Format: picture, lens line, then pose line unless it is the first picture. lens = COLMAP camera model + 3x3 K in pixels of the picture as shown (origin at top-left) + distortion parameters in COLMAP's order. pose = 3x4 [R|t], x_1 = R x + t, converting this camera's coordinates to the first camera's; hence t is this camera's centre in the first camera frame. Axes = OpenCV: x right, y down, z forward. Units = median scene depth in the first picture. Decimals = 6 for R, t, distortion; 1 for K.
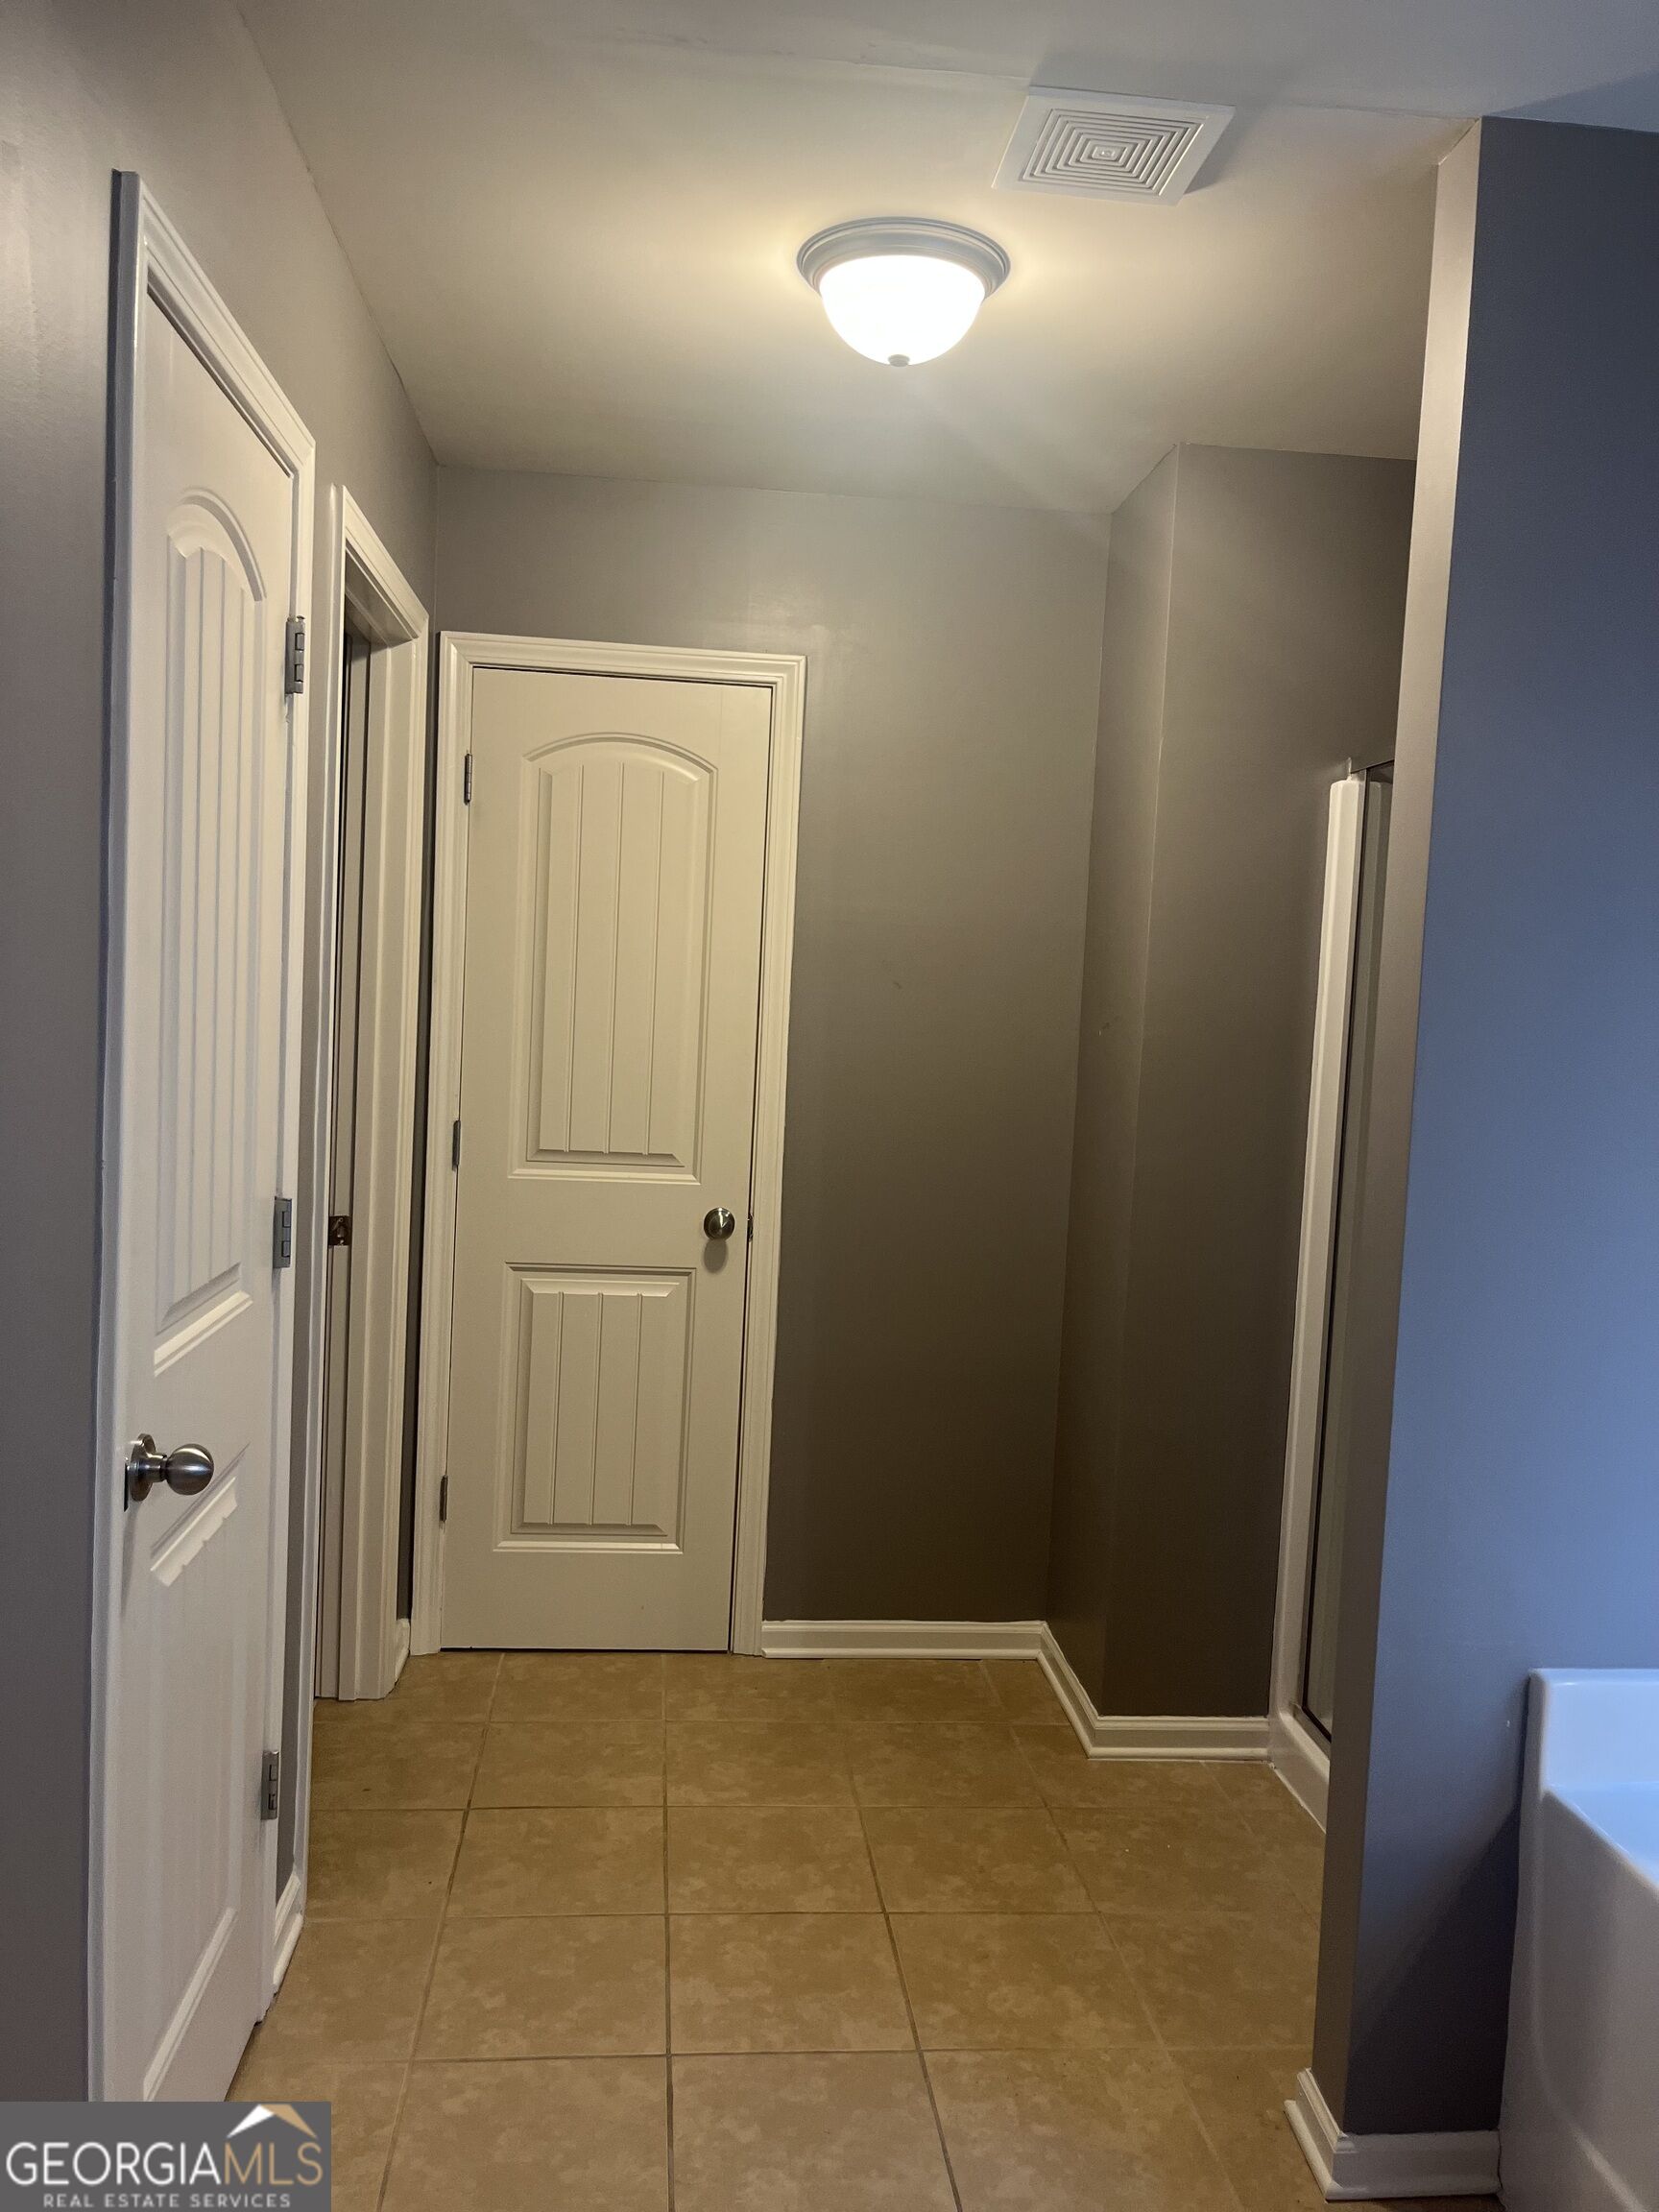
lens RADIAL K [[1681.6, 0, 810.9], [0, 1681.6, 1092.6], [0, 0, 1]] dist [0.063135, -0.085244]
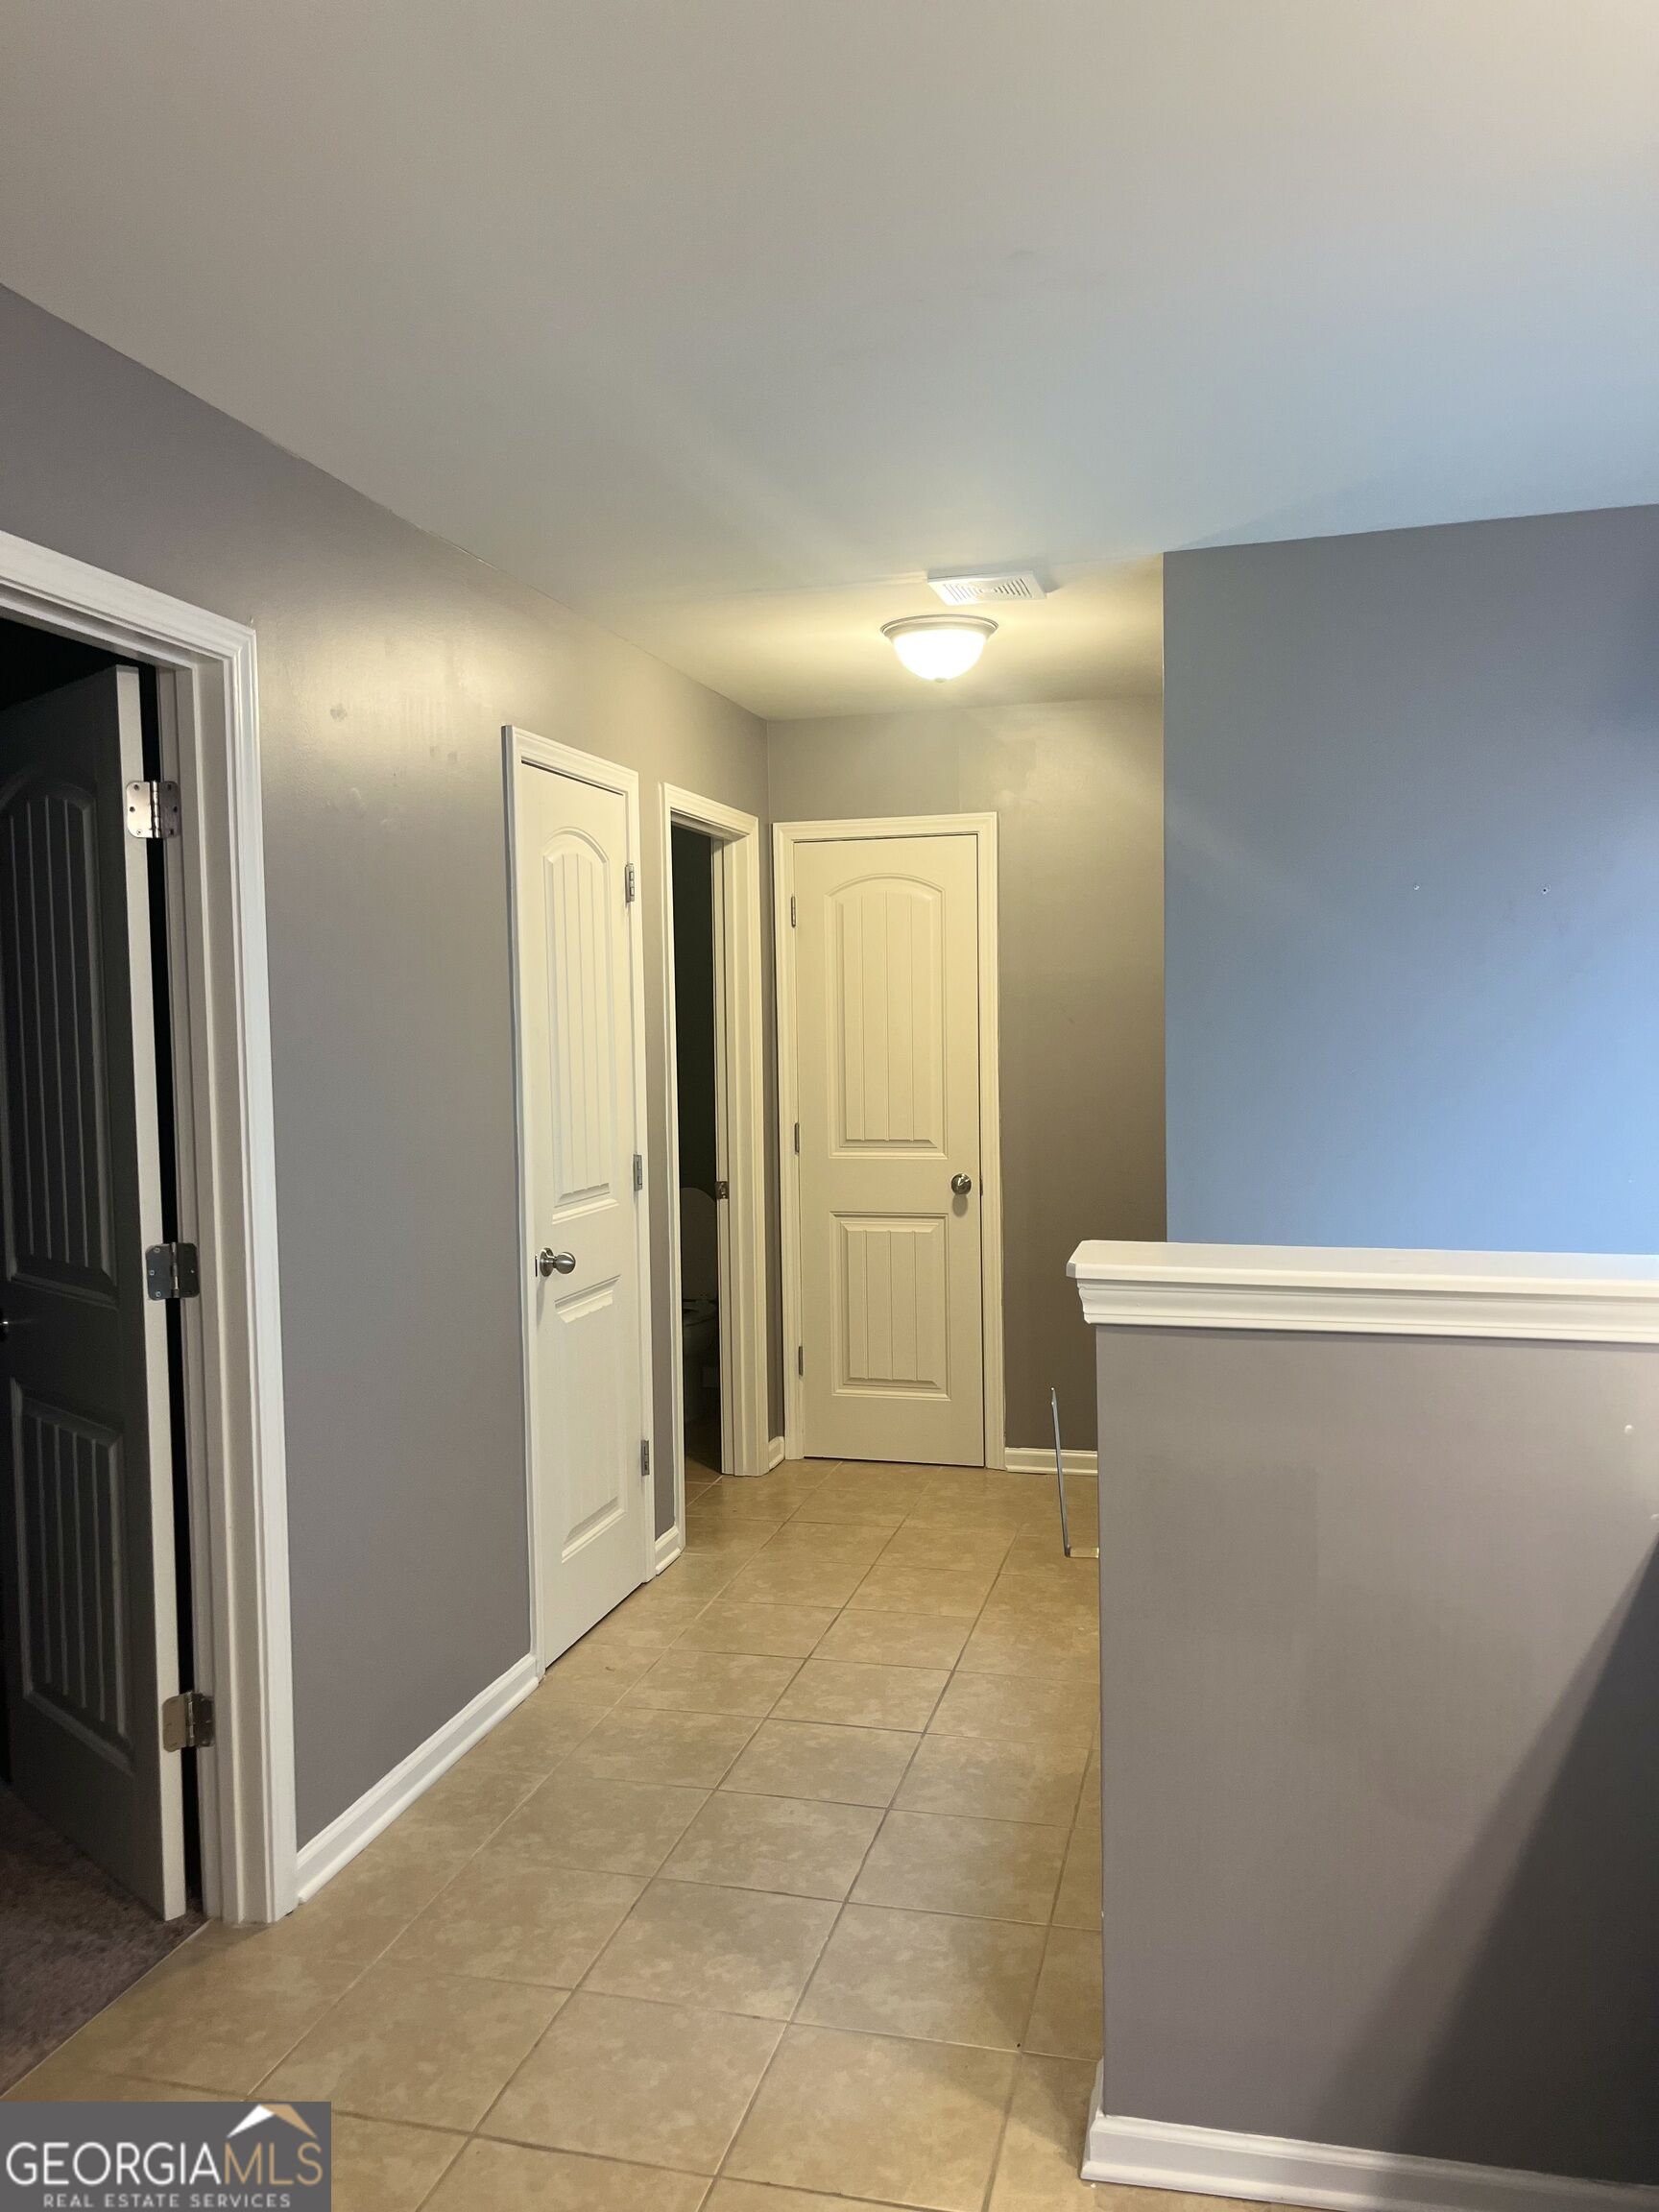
lens RADIAL K [[1681.6, 0, 831.2], [0, 1681.6, 1097.8], [0, 0, 1]] dist [0.063135, -0.085244]
pose [[0.939566, -0.044350, -0.339483, 0.470919], [0.037298, 0.998932, -0.027273, 0.048049], [0.340330, 0.012963, 0.940217, -0.635869]]
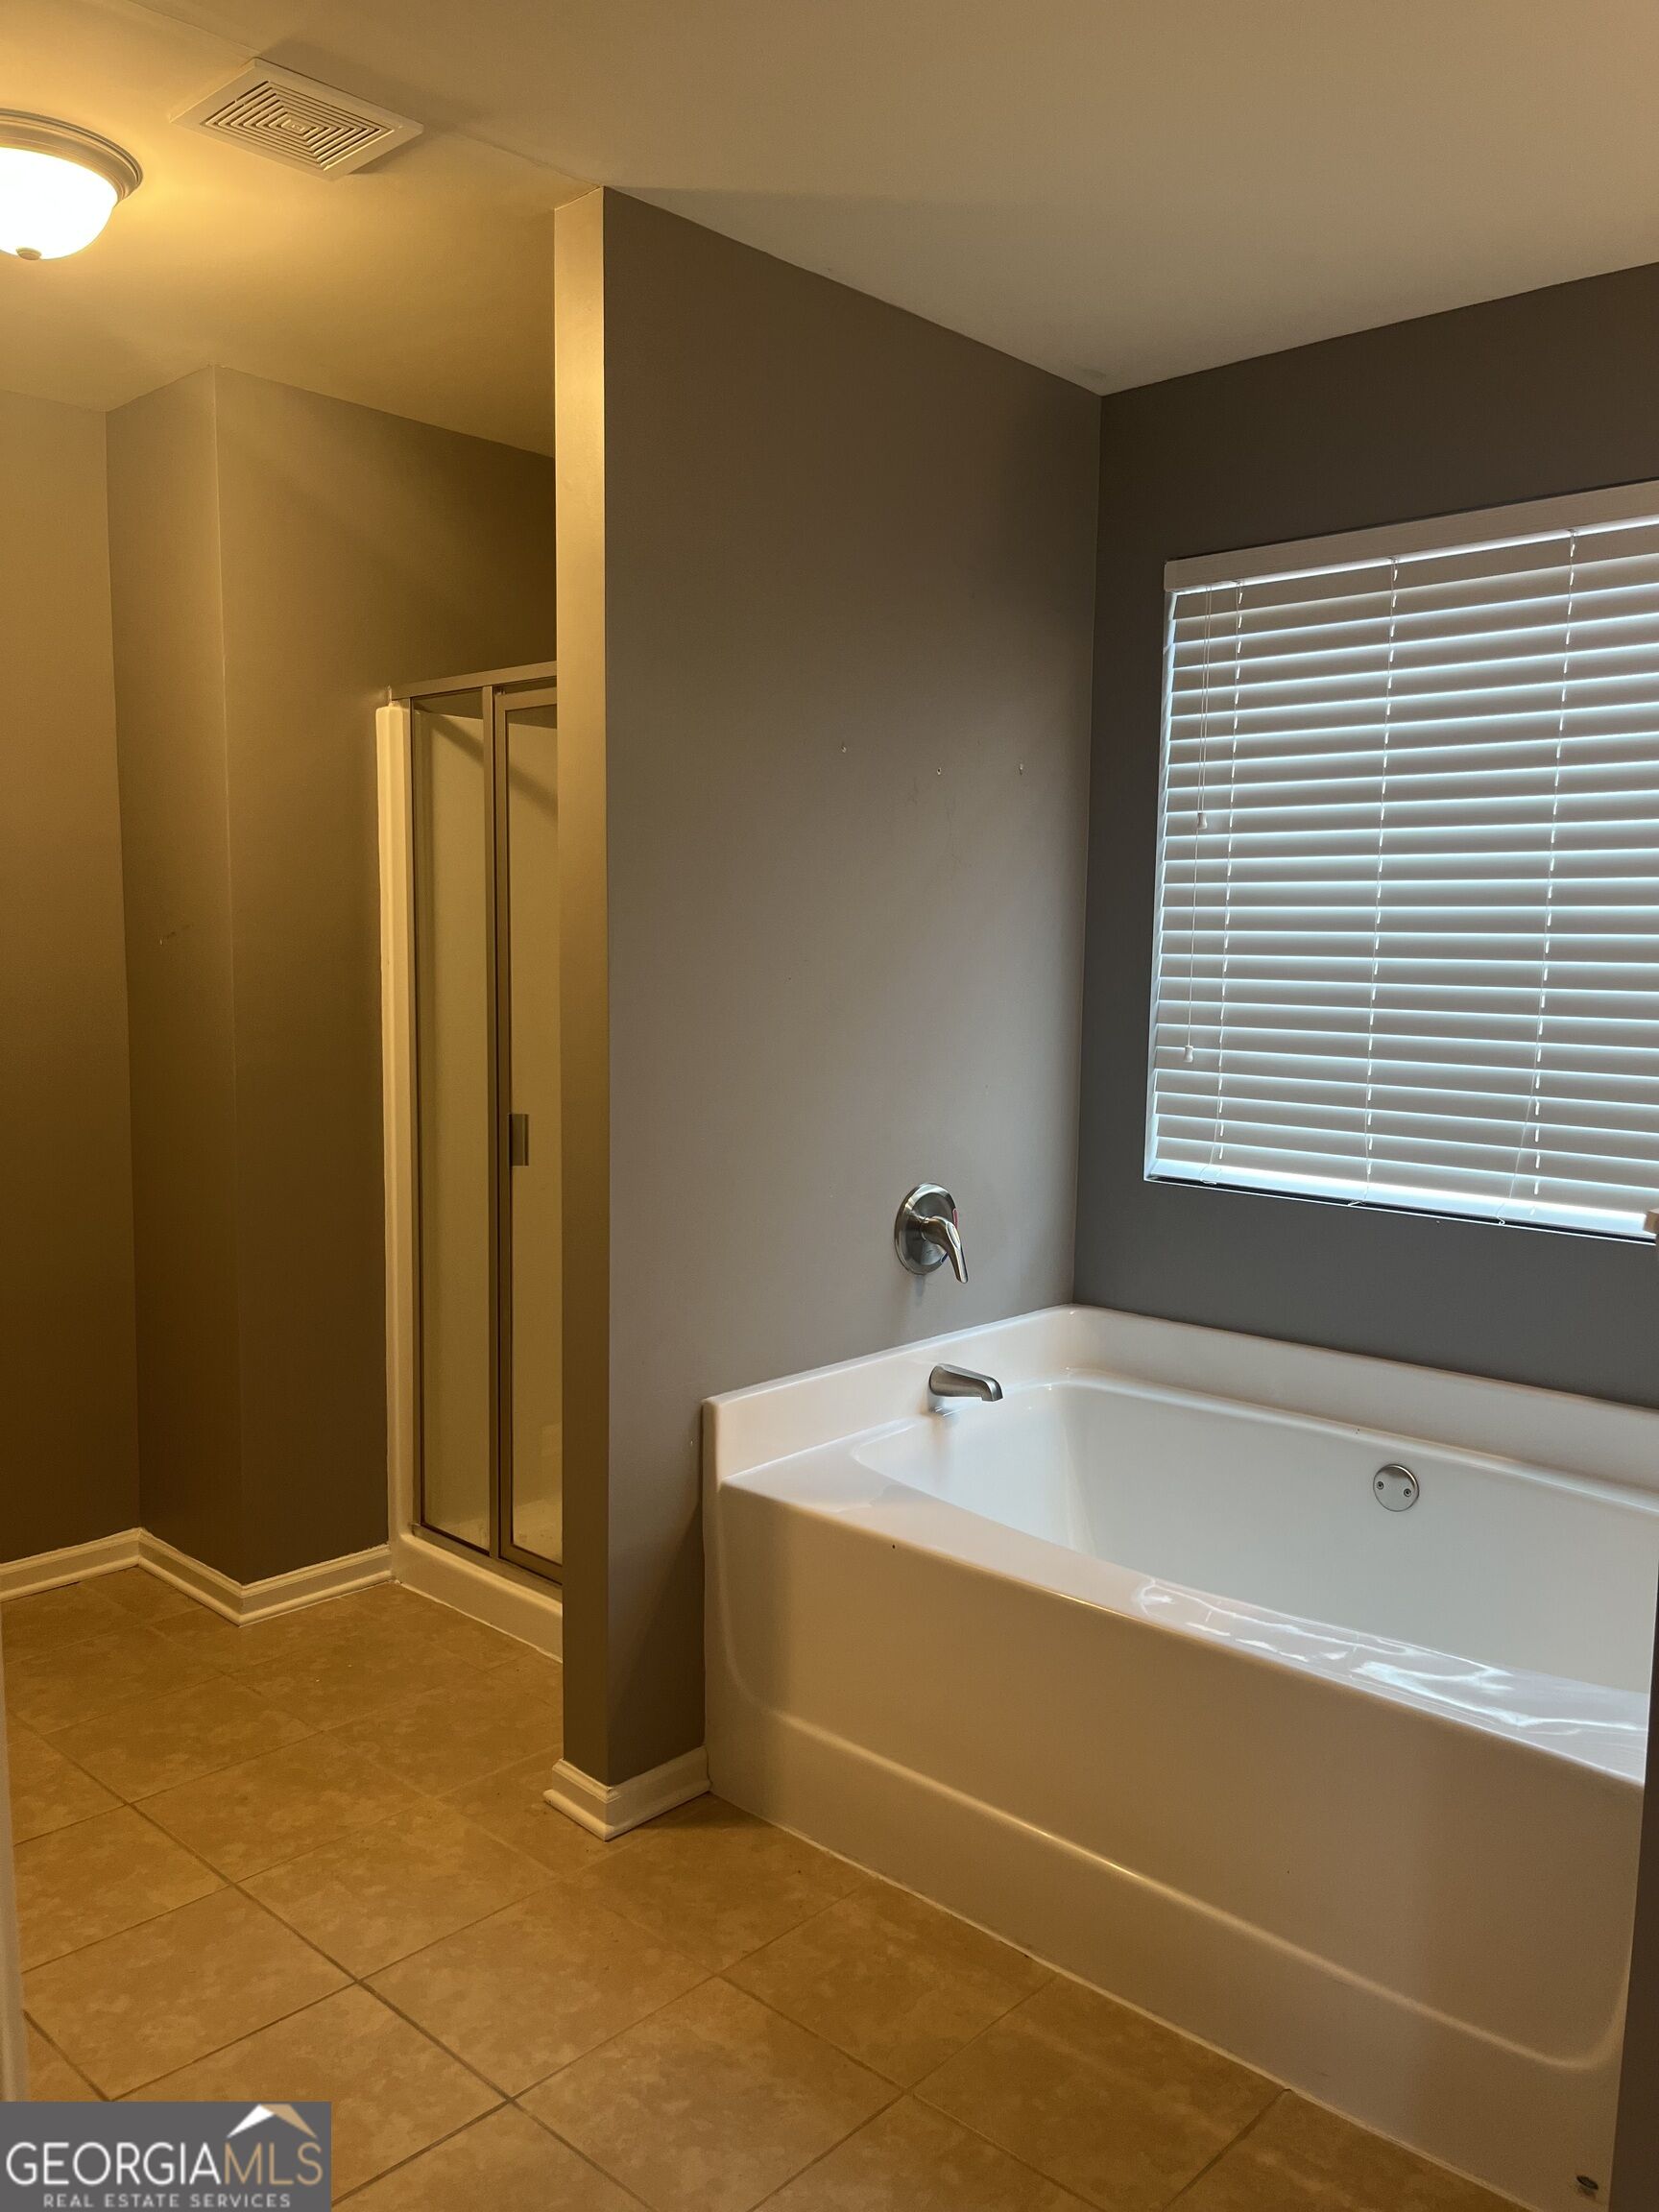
lens RADIAL K [[1681.6, 0, 855.1], [0, 1681.6, 1124.5], [0, 0, 1]] dist [0.063135, -0.085244]
pose [[0.743010, -0.111796, 0.659877, -0.260609], [0.062927, 0.993252, 0.097422, -0.000344], [-0.666315, -0.030862, 0.745031, -0.051930]]
